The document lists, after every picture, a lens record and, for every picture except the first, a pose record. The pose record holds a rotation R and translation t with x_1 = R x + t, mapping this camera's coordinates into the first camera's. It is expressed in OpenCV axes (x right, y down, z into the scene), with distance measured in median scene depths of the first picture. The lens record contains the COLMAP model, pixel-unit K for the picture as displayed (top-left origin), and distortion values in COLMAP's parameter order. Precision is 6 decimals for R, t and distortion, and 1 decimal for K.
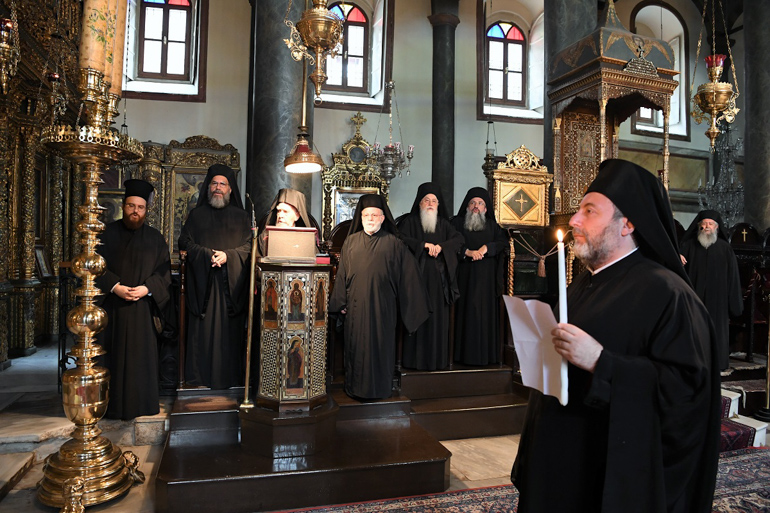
lens RADIAL K [[532.9, 0, 384.0], [0, 532.9, 256.3], [0, 0, 1]] dist [-0.060373, 0.009778]
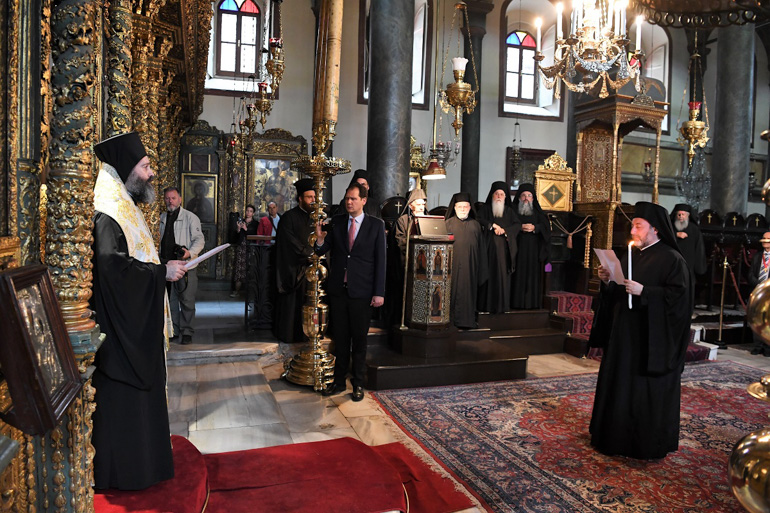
lens RADIAL K [[532.9, 0, 385.6], [0, 532.9, 256.6], [0, 0, 1]] dist [-0.060373, 0.009778]
pose [[0.998794, 0.006131, 0.048712, -0.250653], [-0.009060, 0.998149, 0.060138, -0.018492], [-0.048254, -0.060507, 0.997001, -0.375347]]
